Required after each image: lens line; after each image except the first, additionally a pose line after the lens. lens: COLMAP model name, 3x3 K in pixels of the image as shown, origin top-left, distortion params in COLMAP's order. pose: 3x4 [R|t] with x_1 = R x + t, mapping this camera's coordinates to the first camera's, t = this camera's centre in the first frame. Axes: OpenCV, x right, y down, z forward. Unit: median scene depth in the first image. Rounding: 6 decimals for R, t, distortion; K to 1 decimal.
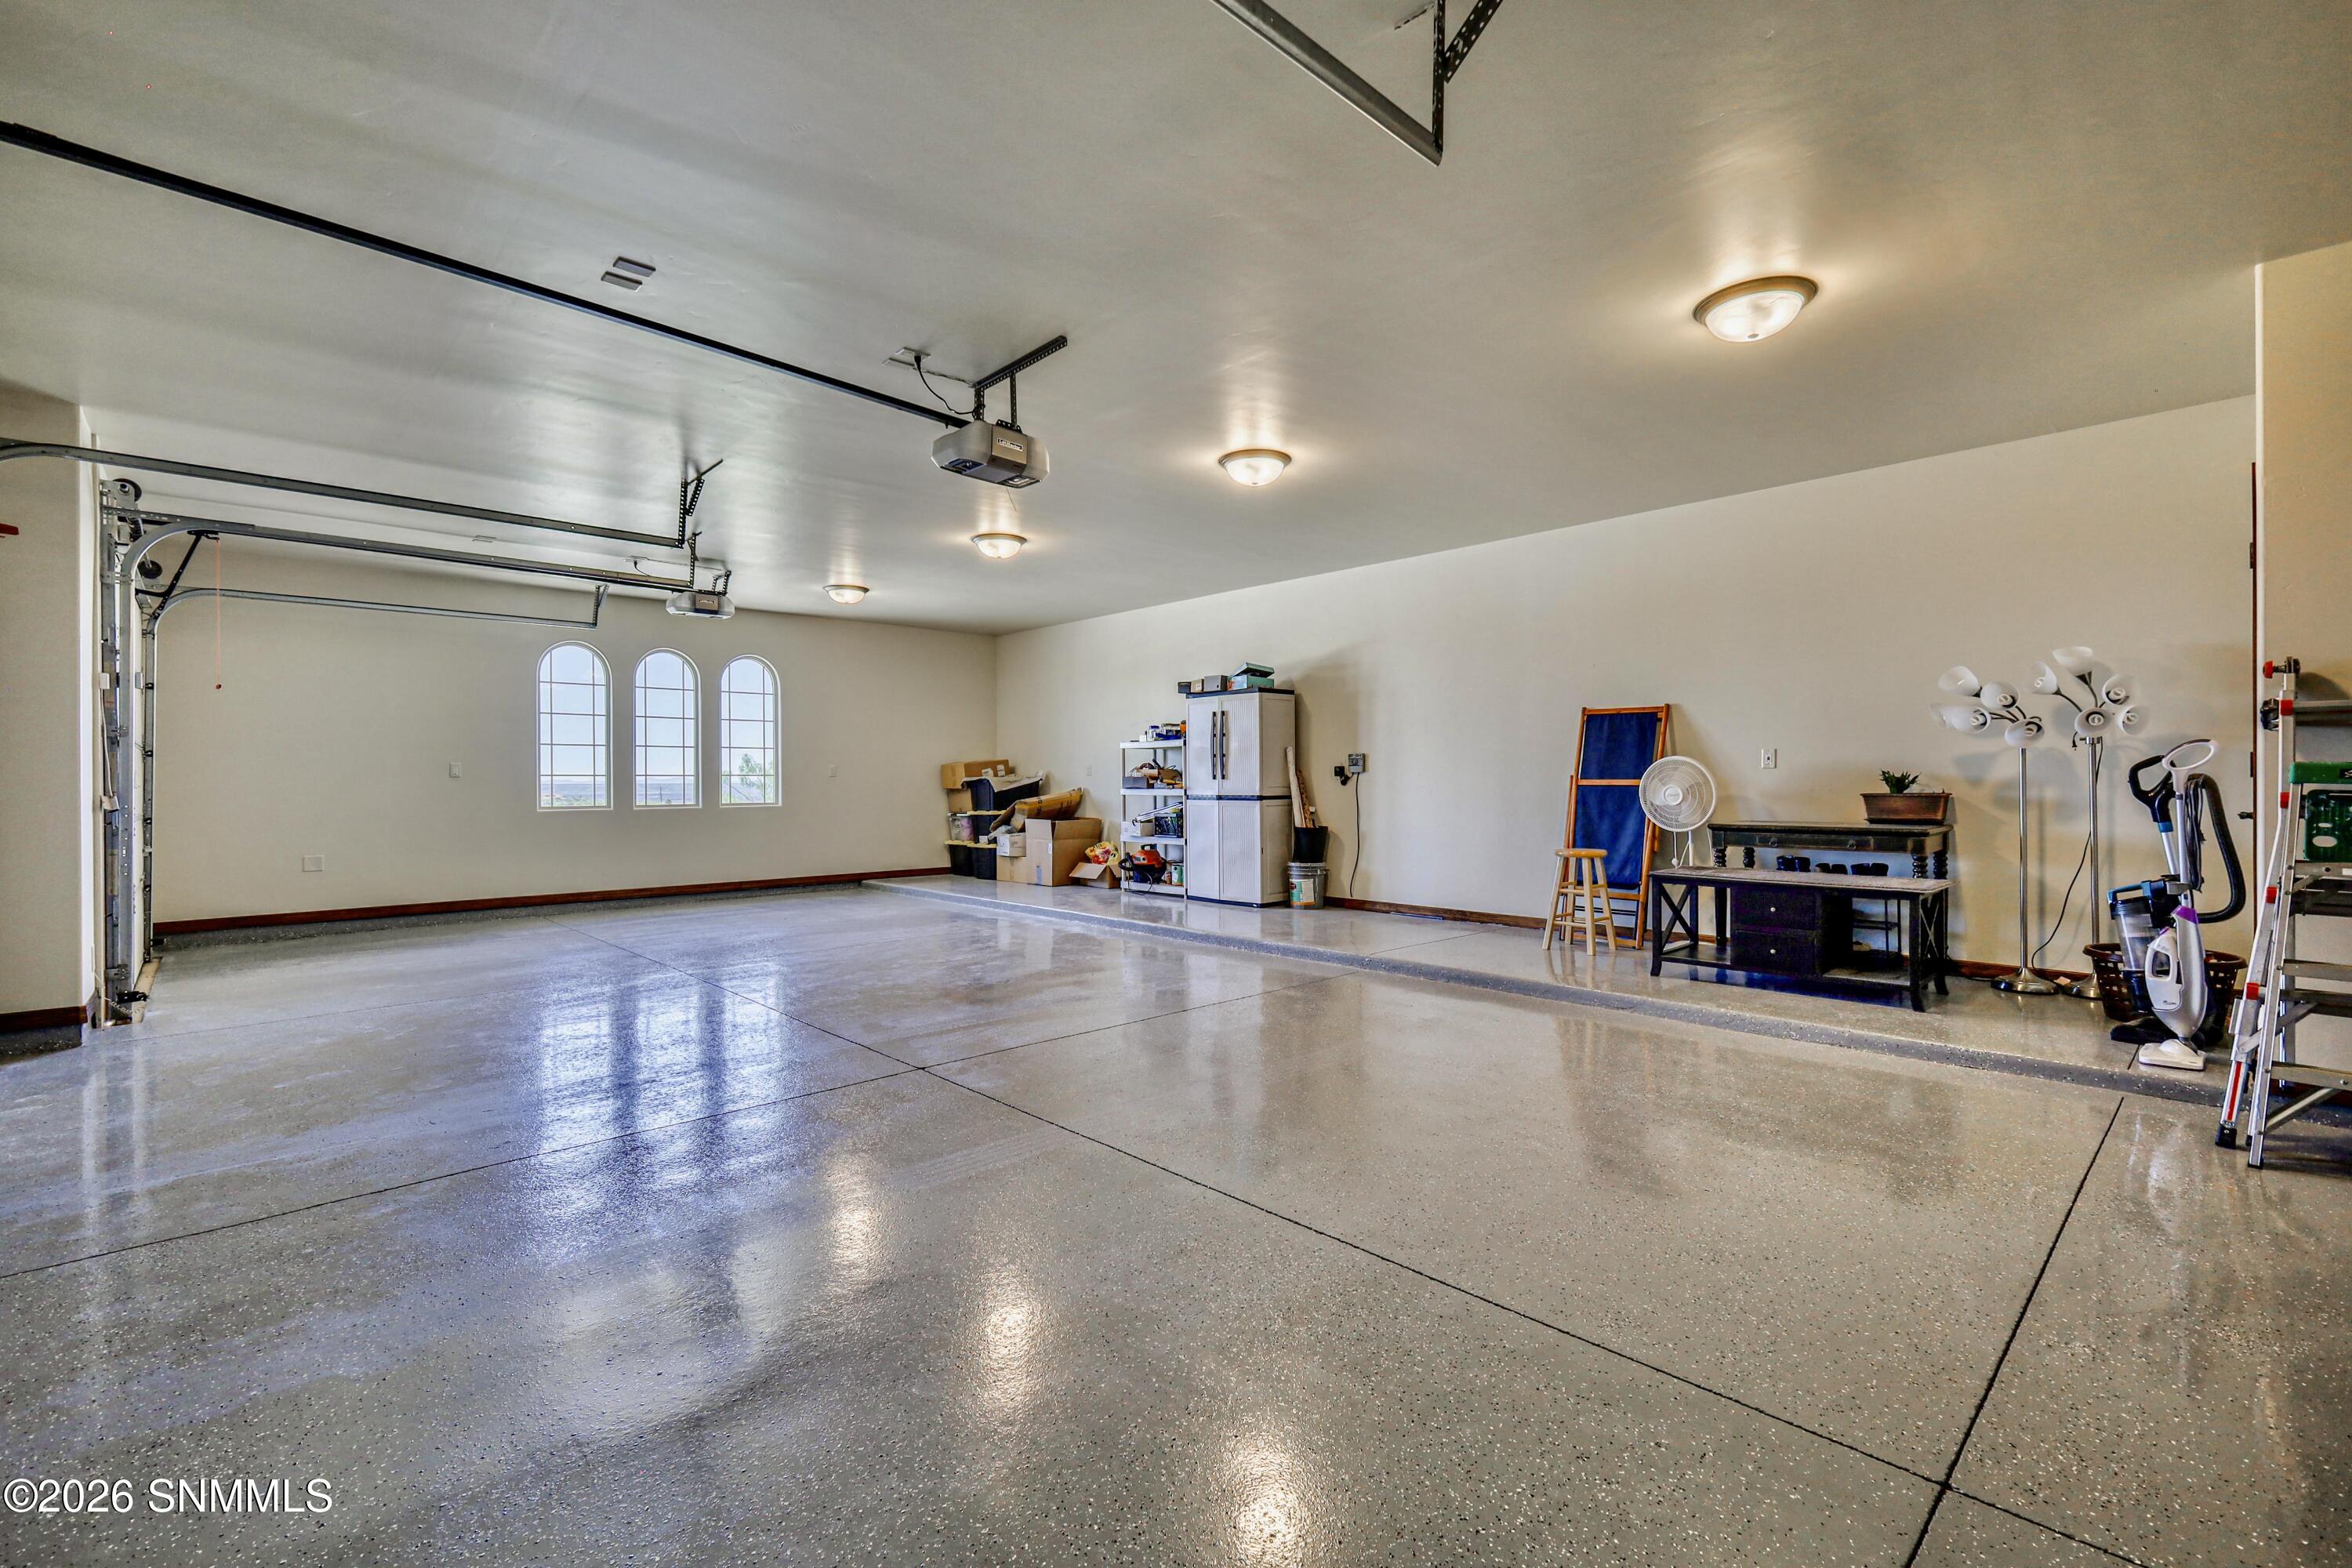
lens RADIAL K [[1032.8, 0, 1171.6], [0, 1032.8, 784.5], [0, 0, 1]] dist [0.004539, 0.001083]
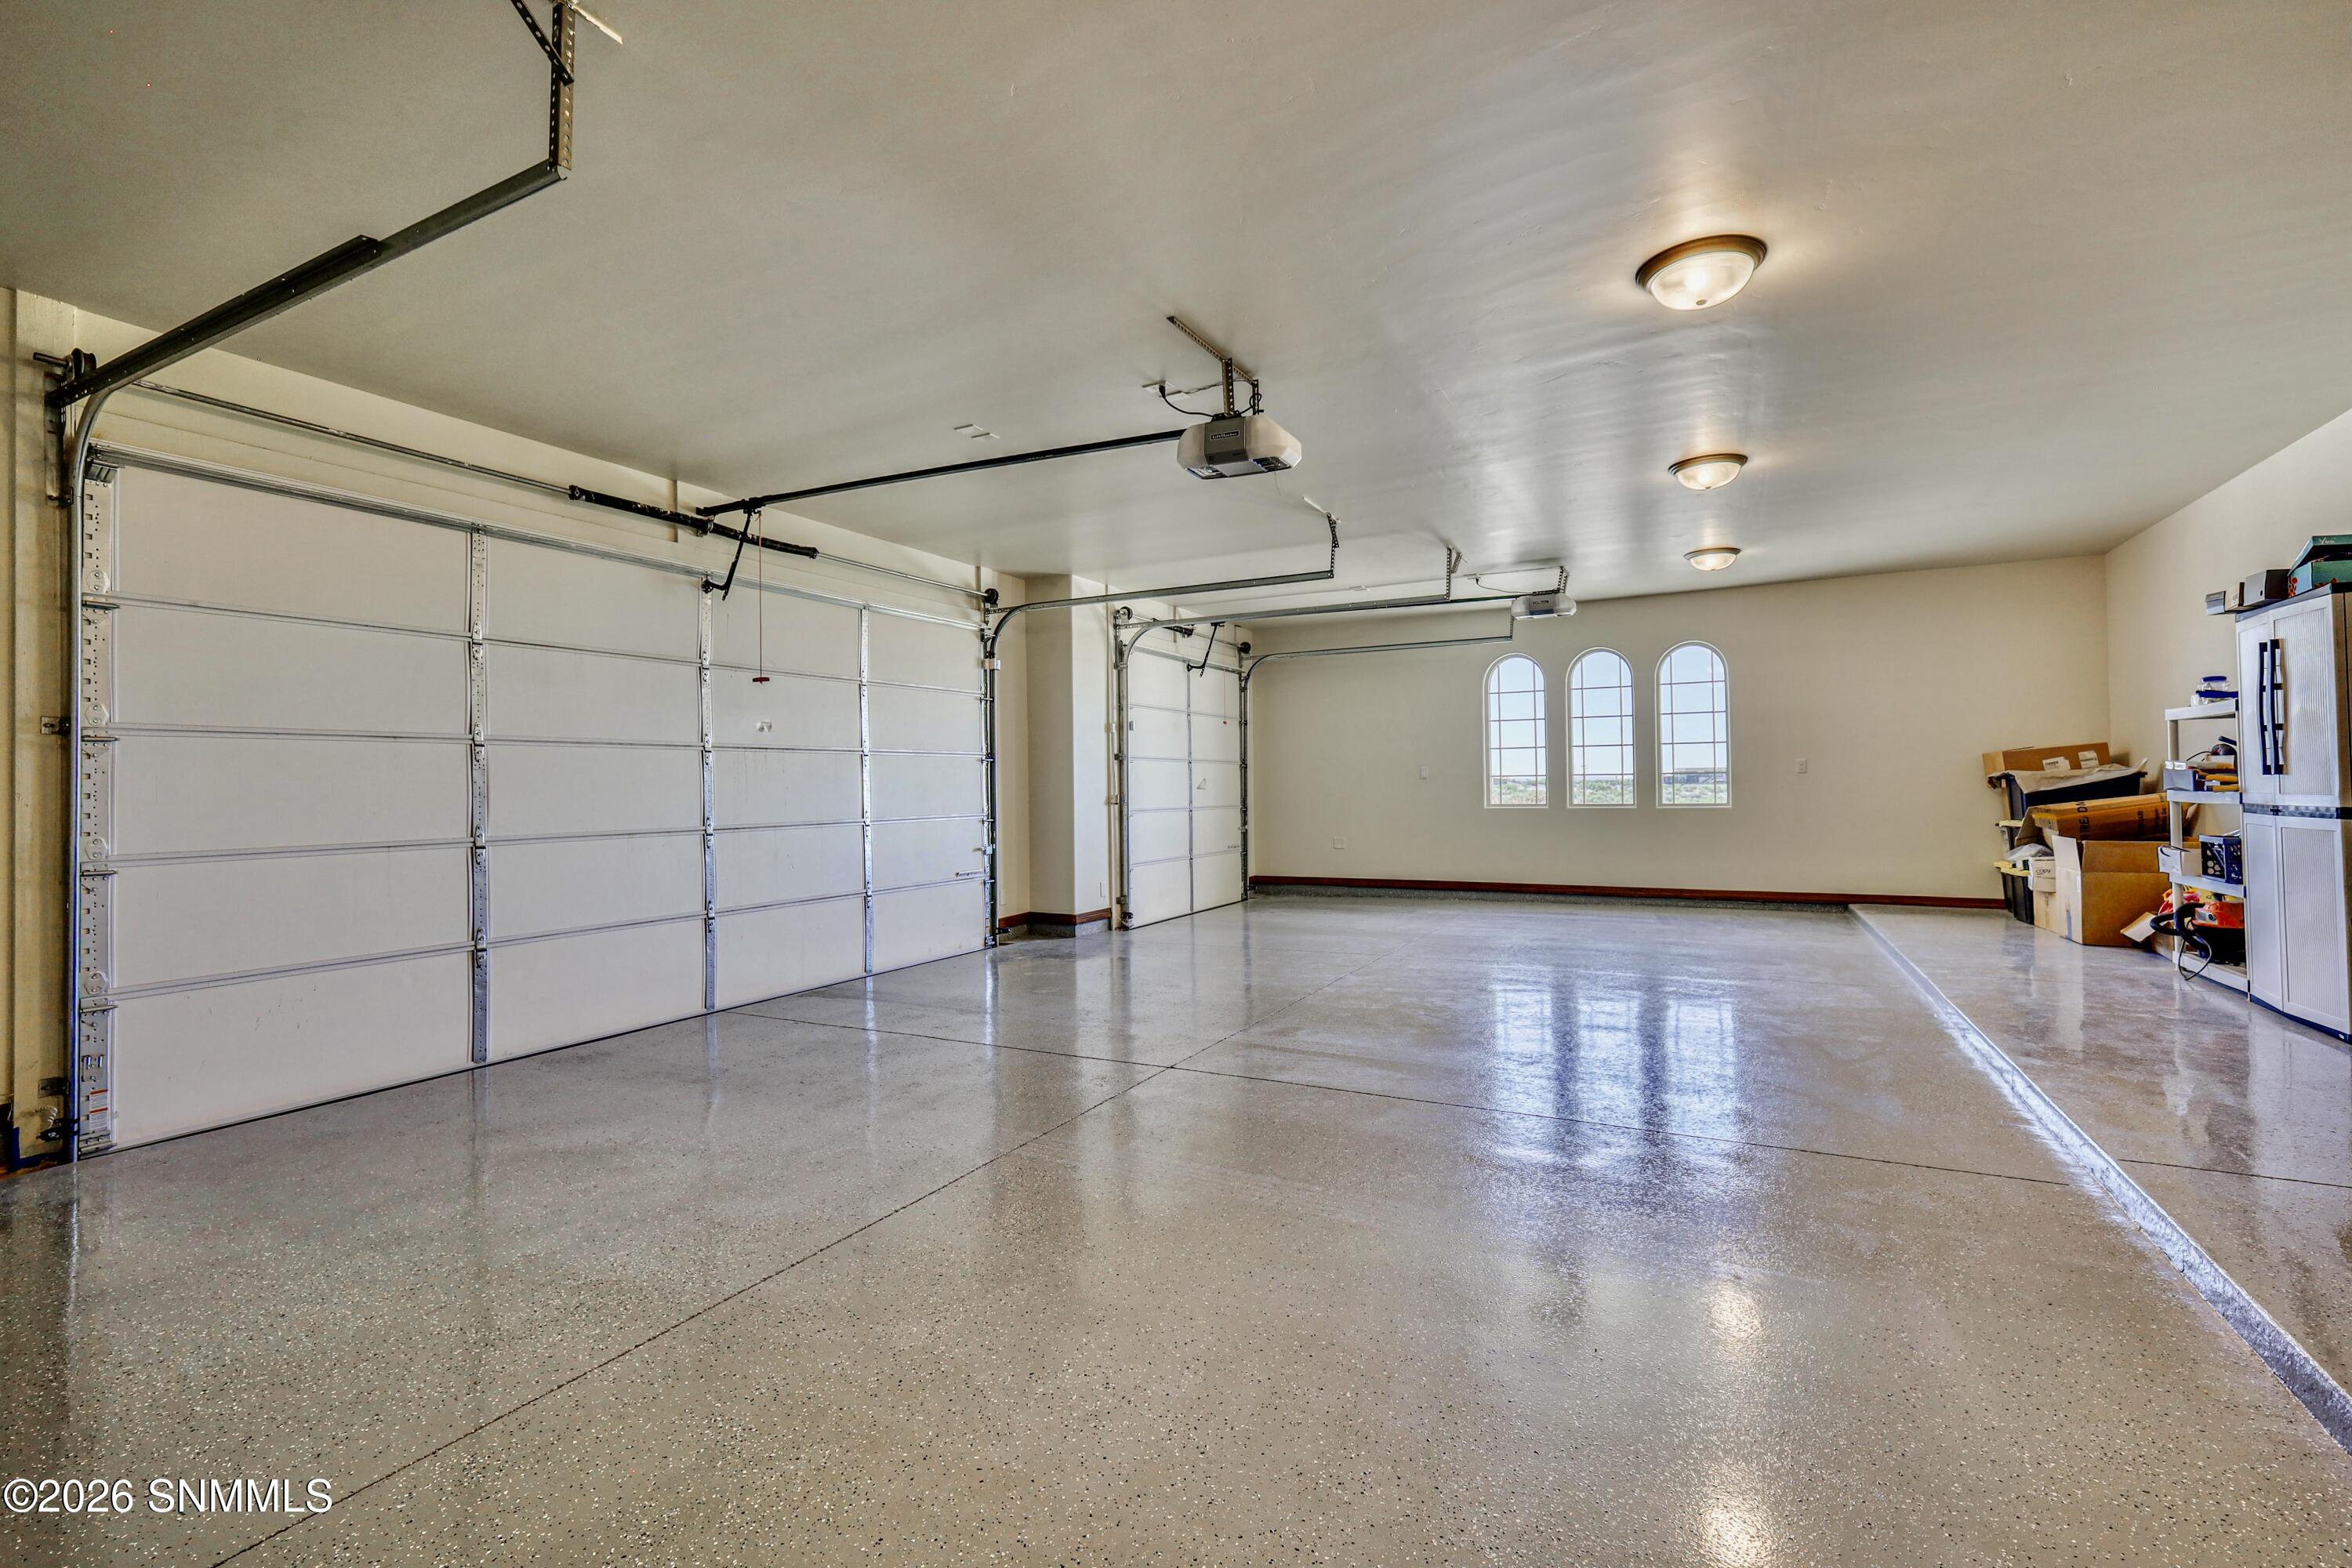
lens RADIAL K [[1032.8, 0, 1173.2], [0, 1032.8, 777.5], [0, 0, 1]] dist [0.004539, 0.001083]
pose [[0.317834, -0.007306, -0.948118, 0.344245], [0.008162, 0.999954, -0.004969, -0.004762], [0.948111, -0.006159, 0.317879, 0.308074]]
